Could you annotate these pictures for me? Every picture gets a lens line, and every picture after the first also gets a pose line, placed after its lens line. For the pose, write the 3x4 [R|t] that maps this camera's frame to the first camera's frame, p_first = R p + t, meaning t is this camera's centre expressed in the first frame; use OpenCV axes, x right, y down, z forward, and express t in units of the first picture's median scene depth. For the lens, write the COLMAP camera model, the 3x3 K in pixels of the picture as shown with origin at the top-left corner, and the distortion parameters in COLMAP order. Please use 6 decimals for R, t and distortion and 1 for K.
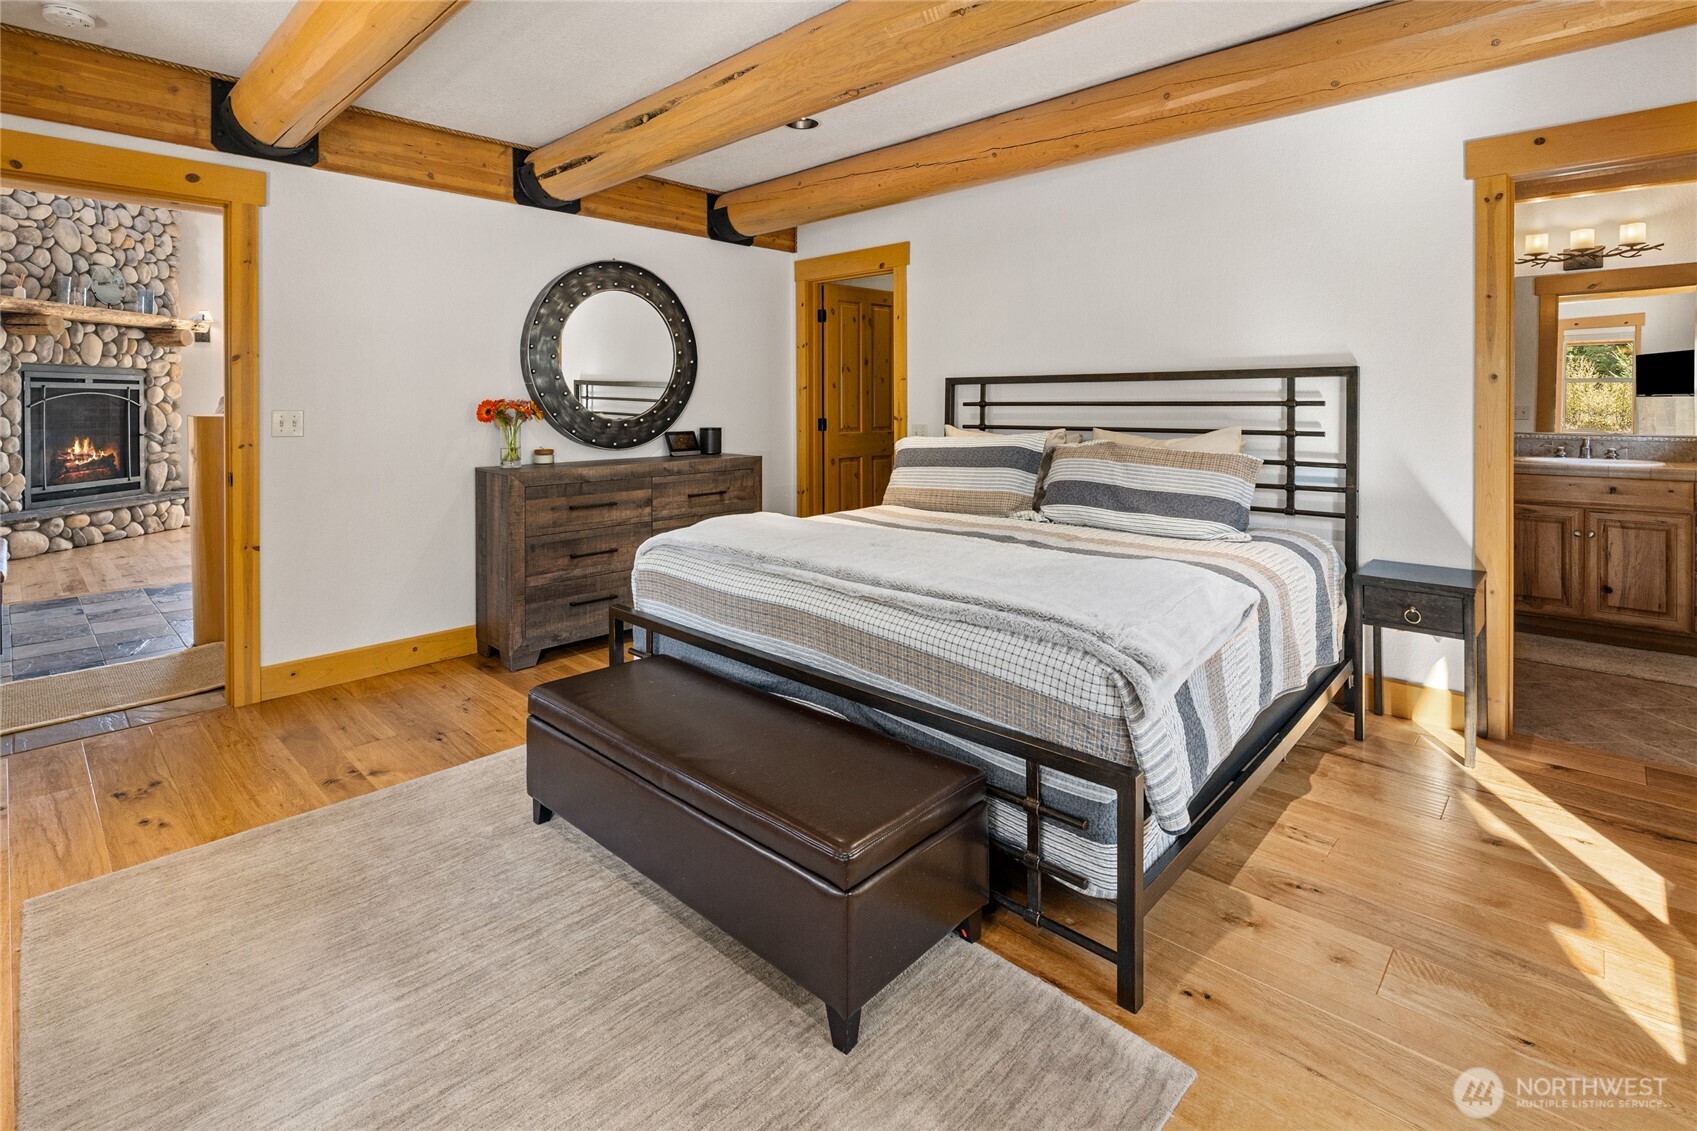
lens RADIAL K [[790.6, 0, 829.2], [0, 790.6, 409.5], [0, 0, 1]] dist [-0.005224, -0.000923]
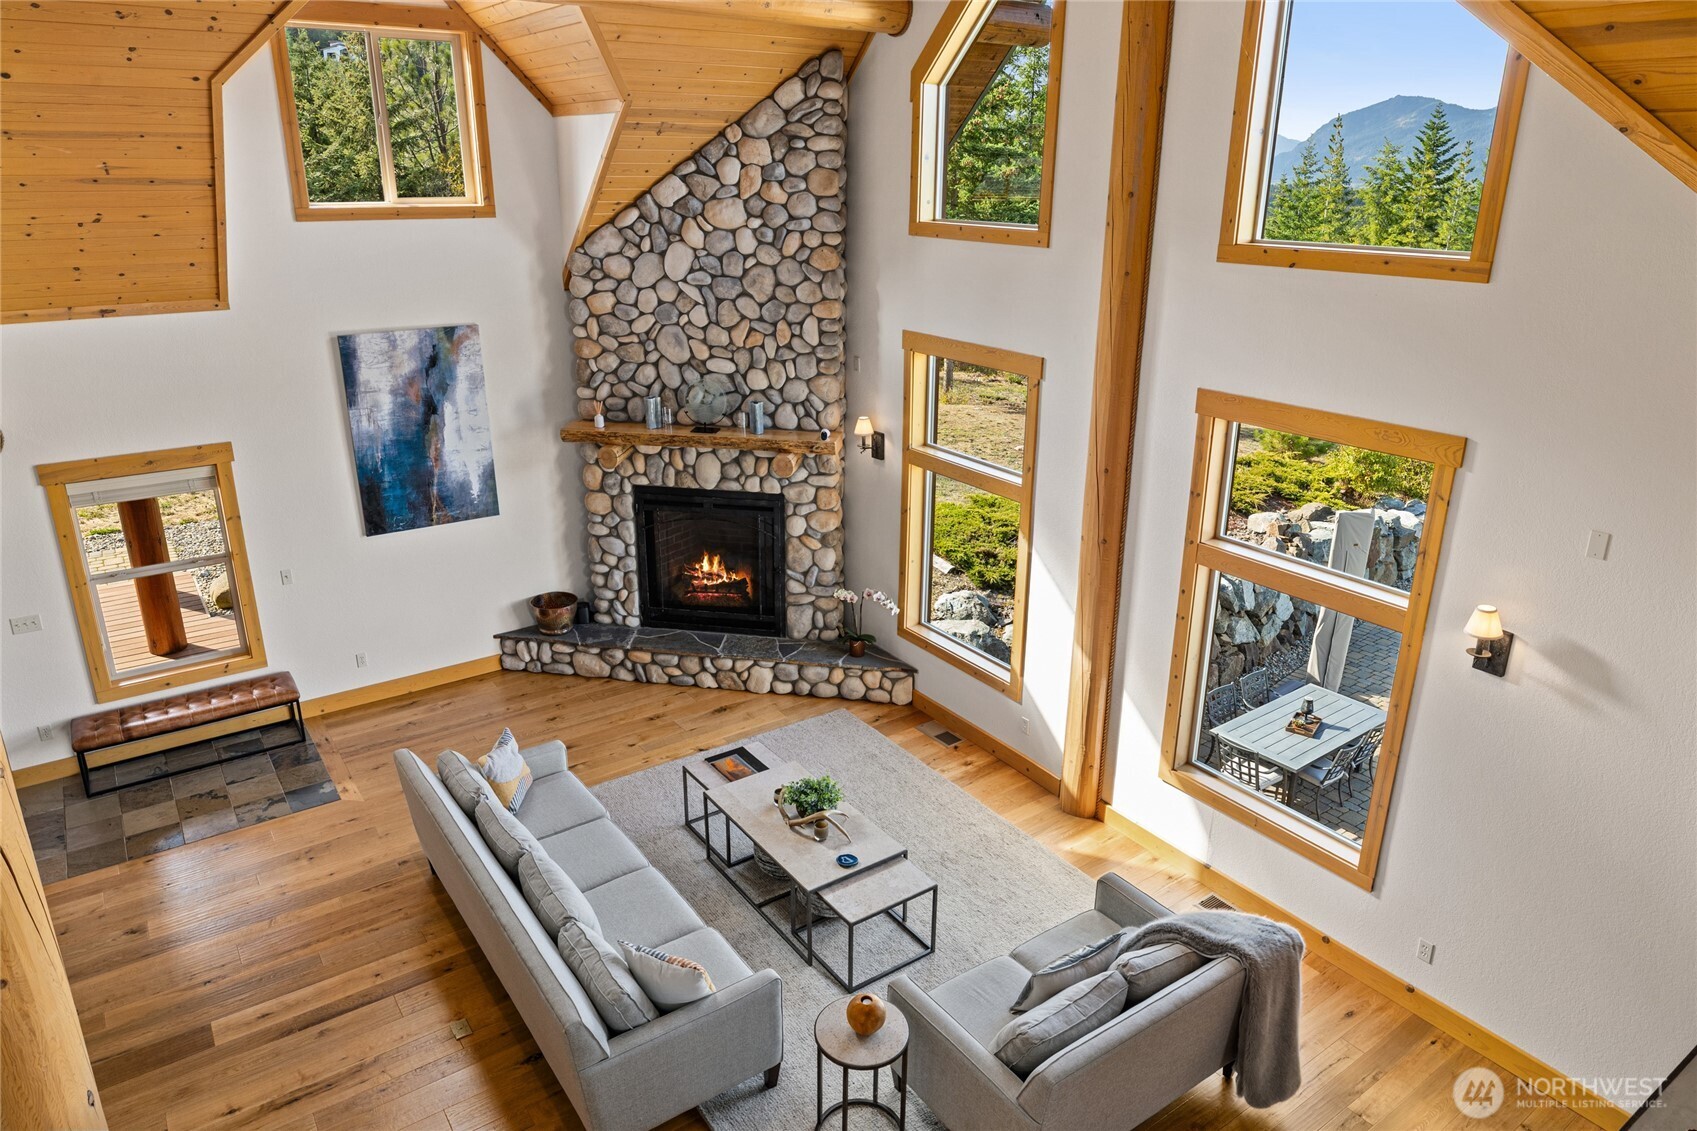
lens RADIAL K [[1064.0, 0, 861.6], [0, 1064.0, 540.5], [0, 0, 1]] dist [-0.015234, 0.002698]
pose [[-0.158301, 0.310530, -0.937290, 0.156991], [-0.026687, 0.947566, 0.318442, -0.380939], [0.987030, 0.075423, -0.141713, 1.334703]]
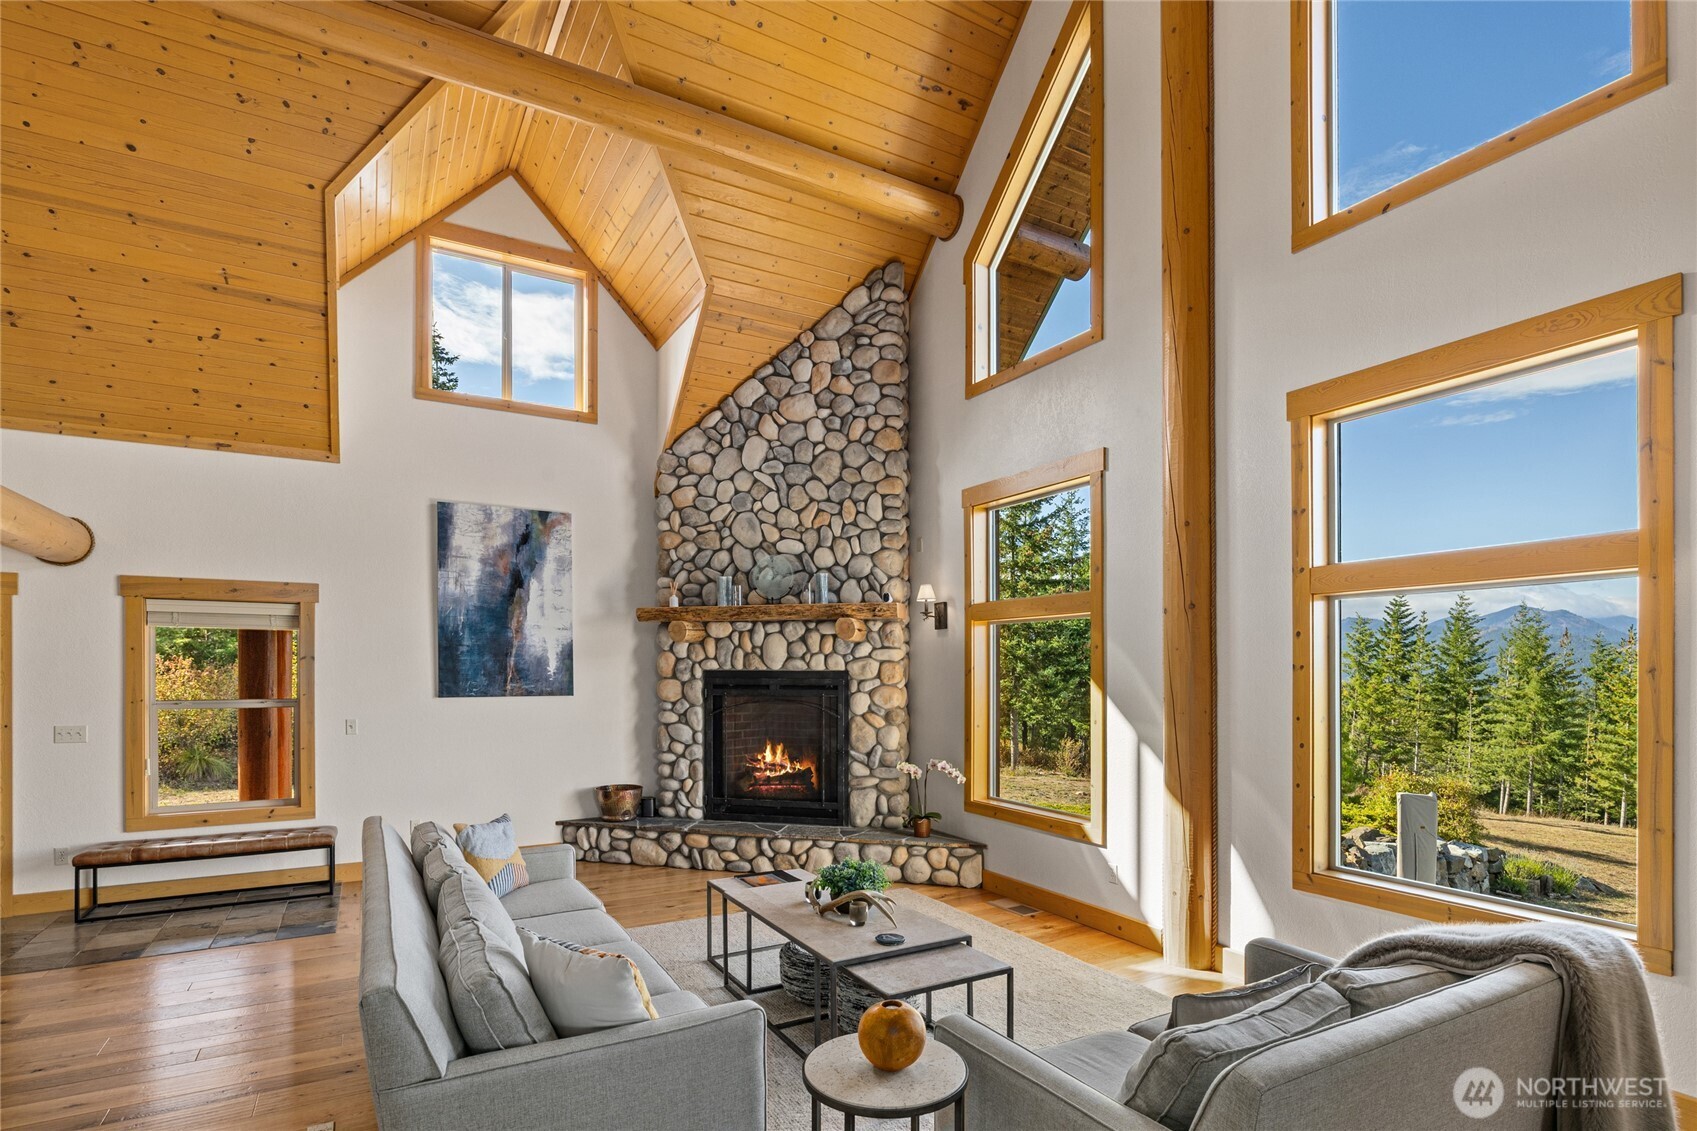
lens RADIAL K [[831.8, 0, 870.2], [0, 831.8, 675.3], [0, 0, 1]] dist [-0.017166, 0.003165]
pose [[-0.247268, 0.000546, -0.968947, -0.057051], [-0.013476, 0.999901, 0.004002, -0.054627], [0.968853, 0.014047, -0.247236, 1.331515]]
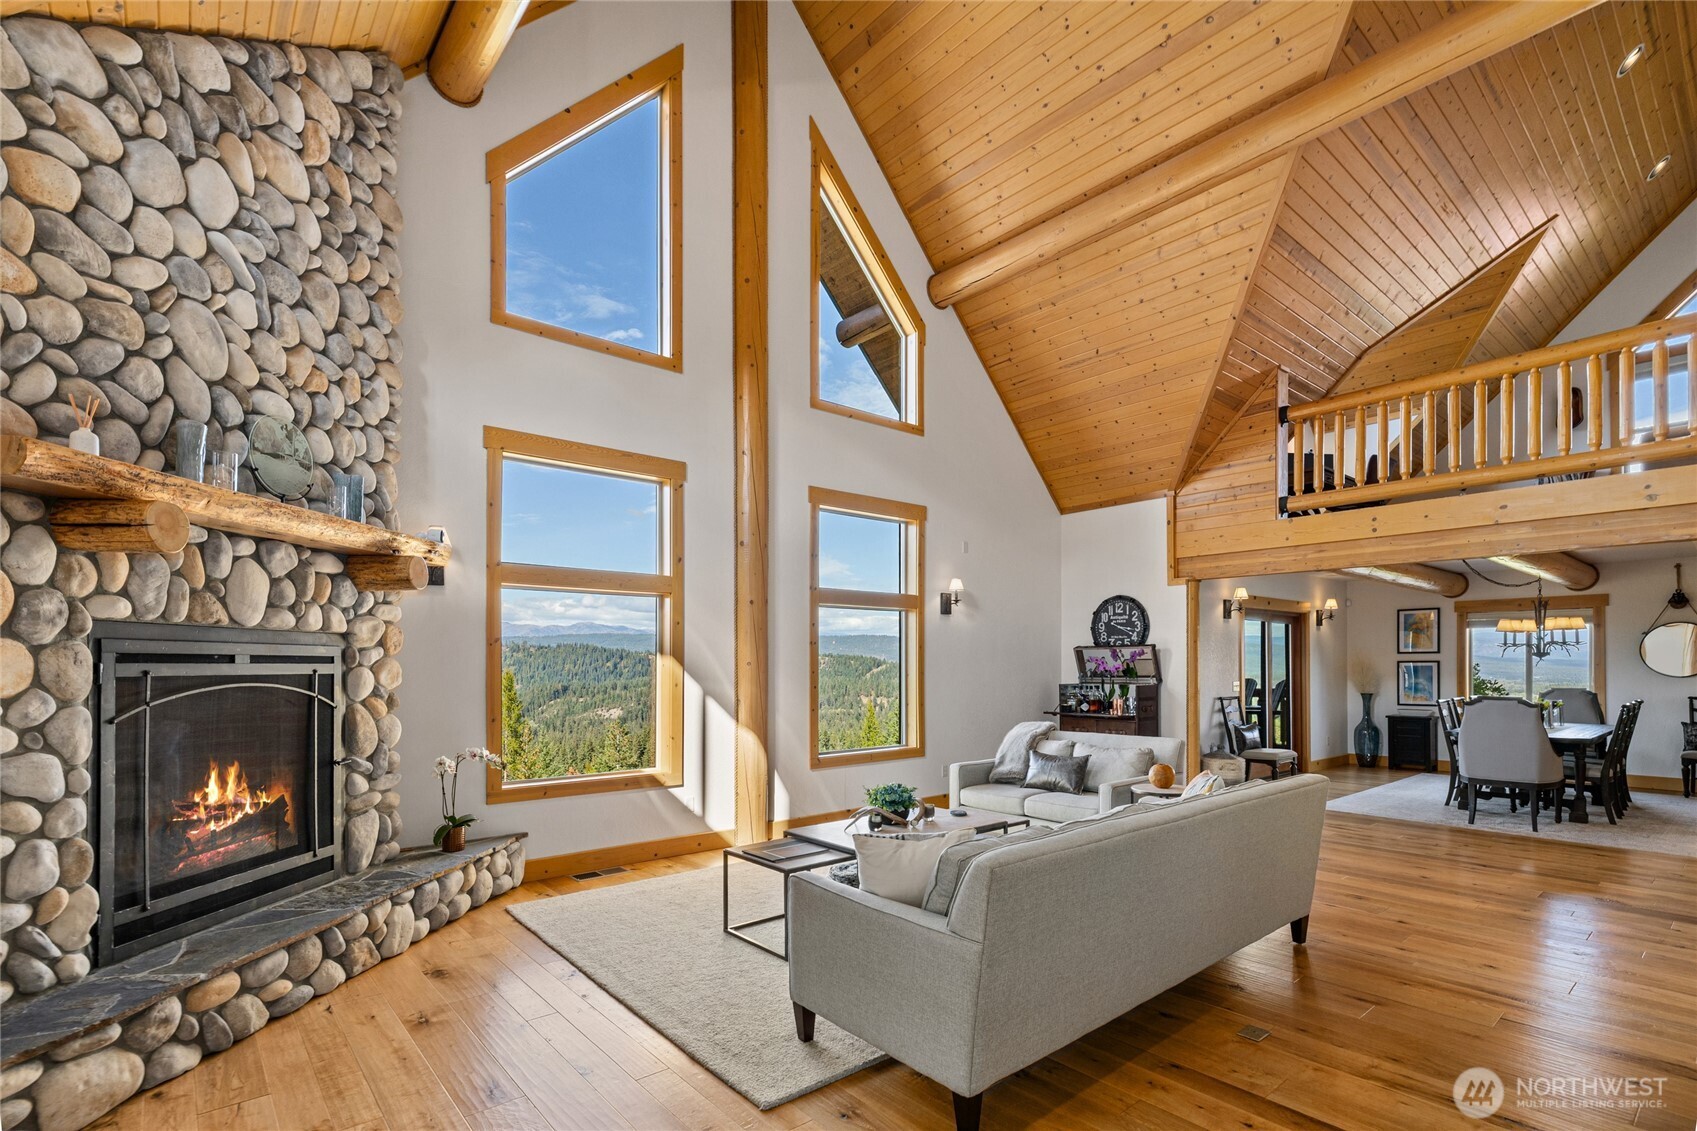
lens RADIAL K [[778.3, 0, 824.9], [0, 778.3, 660.8], [0, 0, 1]] dist [0.003251, -0.000095]
pose [[0.993174, -0.003076, -0.116600, -0.537953], [0.001407, 0.999895, -0.014400, -0.027818], [0.116632, 0.014138, 0.993075, 0.574201]]
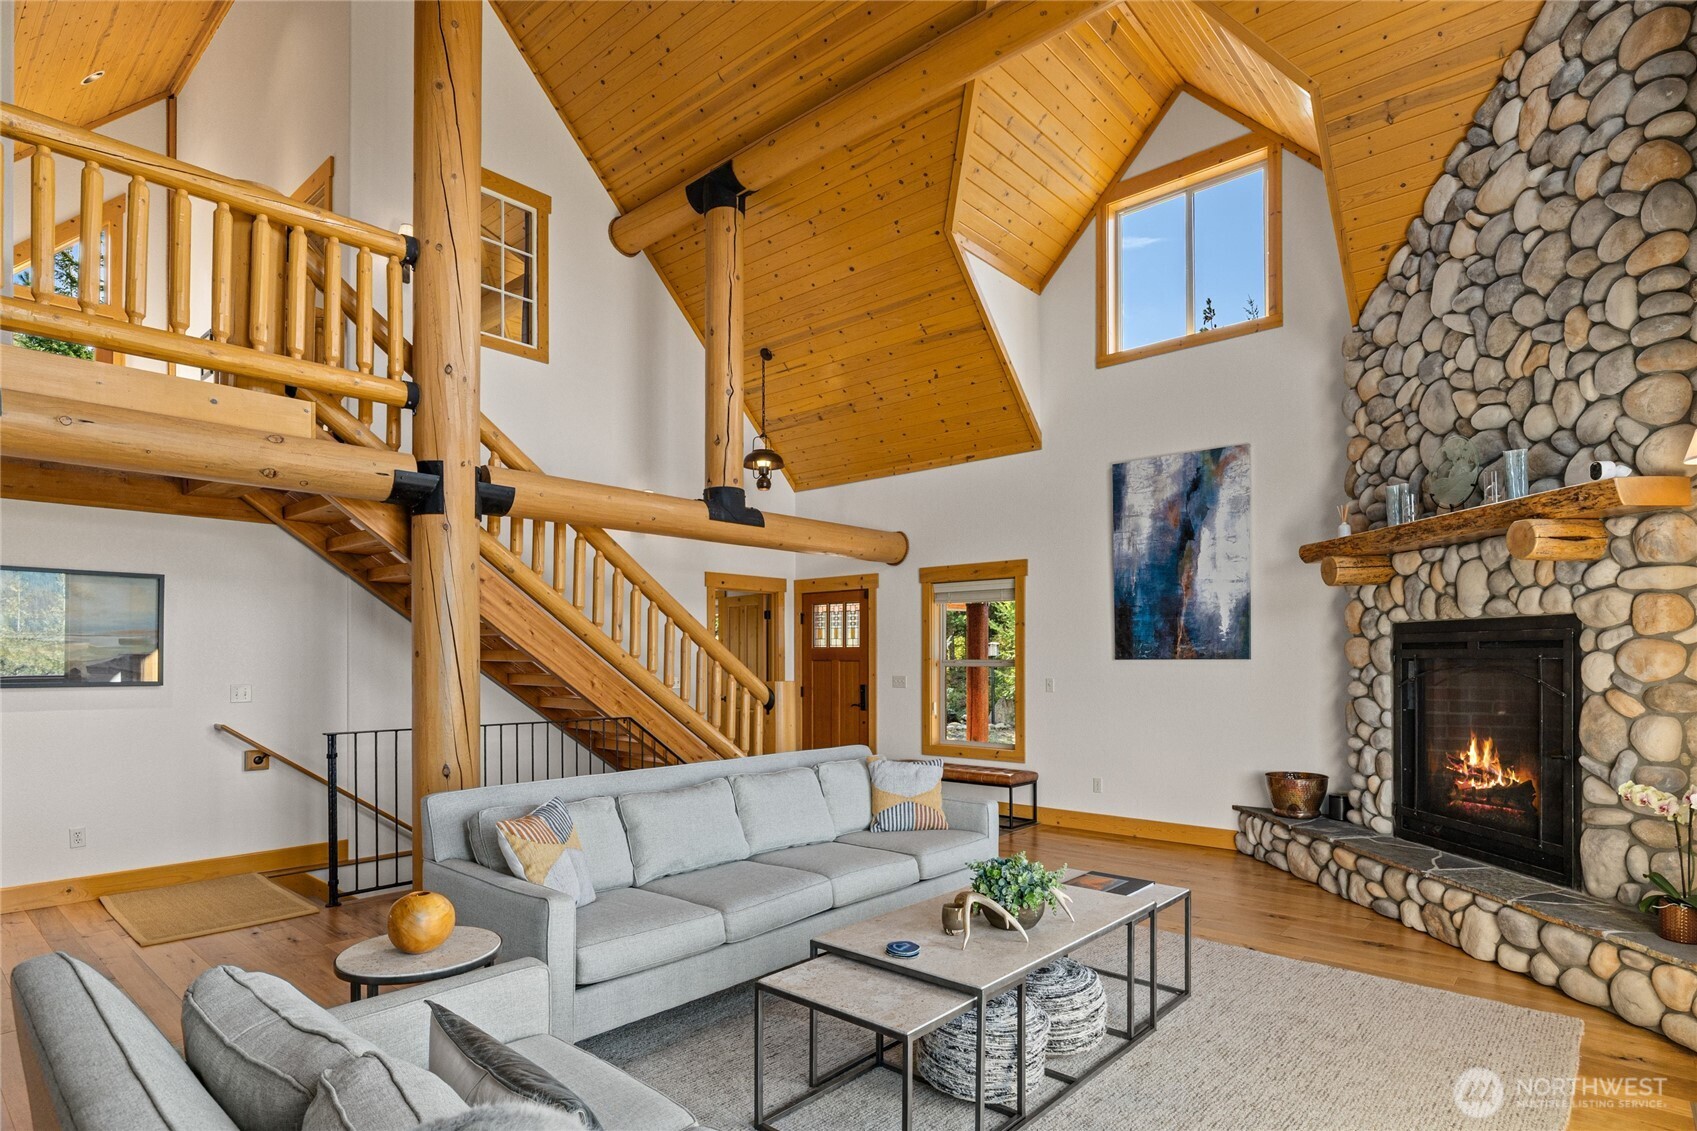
lens RADIAL K [[894.3, 0, 860.8], [0, 894.3, 659.7], [0, 0, 1]] dist [-0.006912, 0.001606]
pose [[-0.997664, -0.002664, -0.068257, -0.458427], [-0.003553, 0.999910, 0.012908, -0.032548], [0.068217, 0.013120, -0.997584, 1.599870]]
